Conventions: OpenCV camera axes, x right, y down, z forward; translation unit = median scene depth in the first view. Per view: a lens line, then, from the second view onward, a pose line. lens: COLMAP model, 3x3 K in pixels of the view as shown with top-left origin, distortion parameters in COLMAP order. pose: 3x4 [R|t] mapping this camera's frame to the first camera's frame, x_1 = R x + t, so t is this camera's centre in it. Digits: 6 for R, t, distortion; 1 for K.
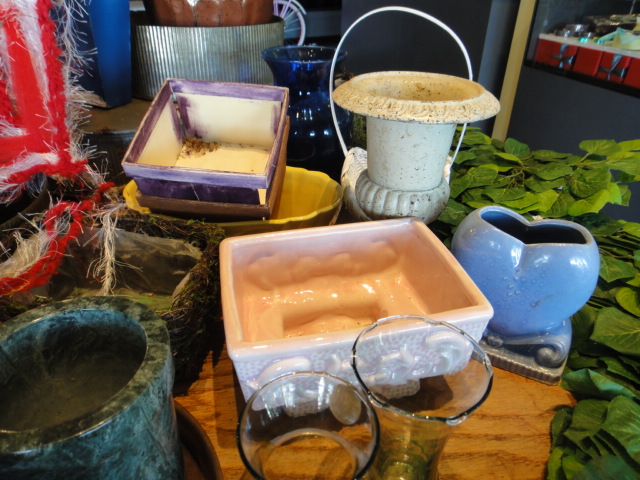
lens RADIAL K [[445.2, 0, 324.2], [0, 445.2, 236.3], [0, 0, 1]] dist [0.009259, 0.001152]
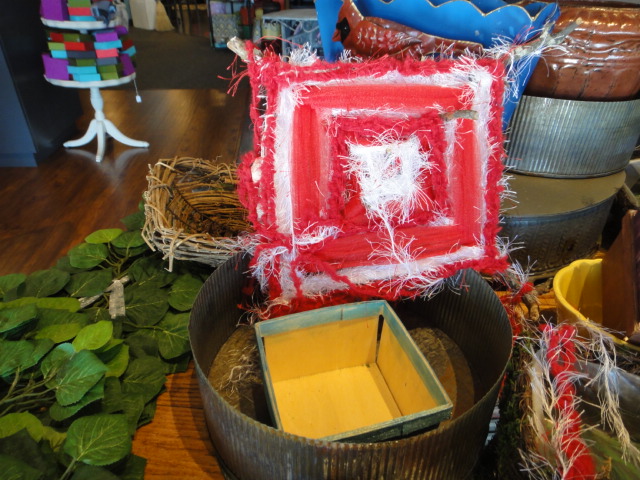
lens RADIAL K [[446.6, 0, 323.3], [0, 446.6, 240.3], [0, 0, 1]] dist [0.002071, -0.001314]
pose [[0.973749, 0.125910, -0.189630, -0.778974], [-0.124626, 0.992027, 0.018732, -0.183541], [0.190477, 0.005392, 0.981677, 0.030467]]
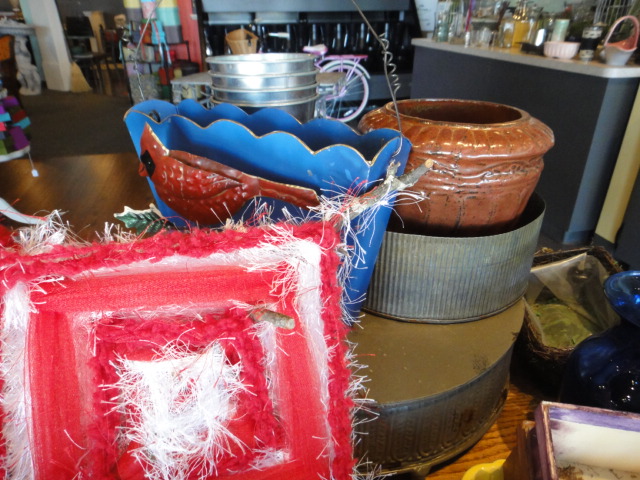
lens RADIAL K [[445.2, 0, 324.2], [0, 445.2, 236.3], [0, 0, 1]] dist [0.009259, 0.001152]
pose [[0.996689, 0.029108, -0.075915, -0.599973], [-0.036173, 0.994970, -0.093418, -0.503987], [0.072813, 0.095854, 0.992729, 0.349960]]
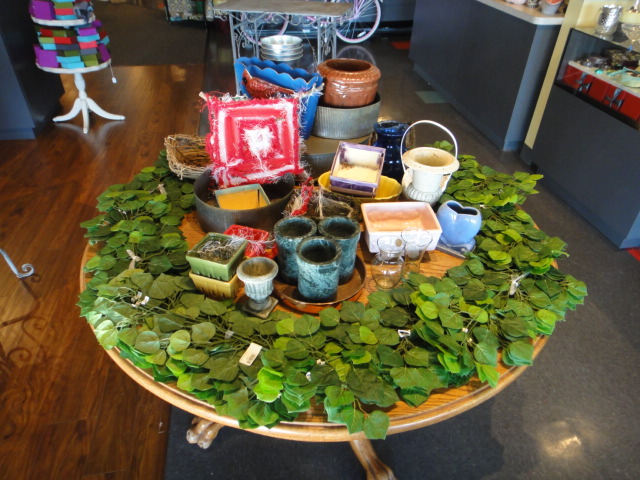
lens RADIAL K [[448.0, 0, 320.0], [0, 448.0, 240.0], [0, 0, 1]] dist [0.000676, -0.003394]
pose [[0.988606, 0.098210, -0.114070, -0.106718], [-0.088069, 0.991969, 0.090786, -0.000490], [0.122070, -0.079706, 0.989316, -1.705638]]
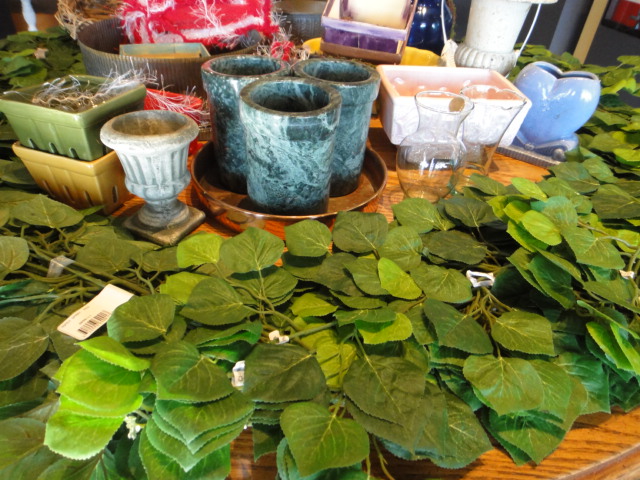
lens RADIAL K [[446.6, 0, 323.3], [0, 446.6, 240.3], [0, 0, 1]] dist [0.002071, -0.001314]
pose [[0.987072, 0.134085, -0.087813, -0.152819], [-0.125509, 0.987355, 0.096836, 0.425117], [0.099686, -0.084562, 0.991419, -0.630823]]
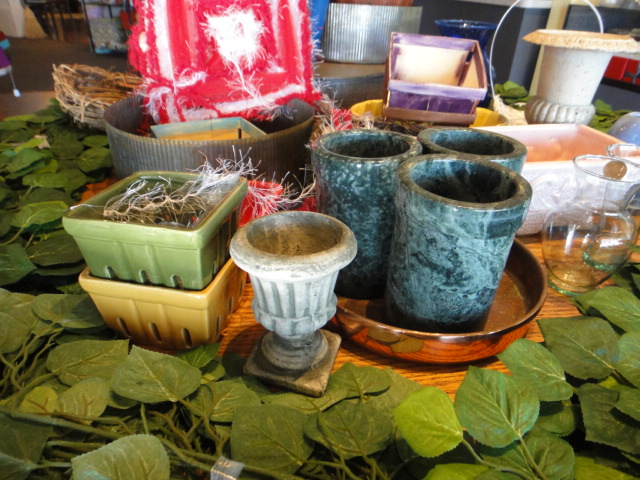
lens RADIAL K [[446.6, 0, 323.3], [0, 446.6, 240.3], [0, 0, 1]] dist [0.002071, -0.001314]
pose [[0.999670, 0.023995, 0.009187, -0.563557], [-0.023762, 0.999414, -0.024638, 0.350335], [-0.009773, 0.024412, 0.999654, -0.415136]]
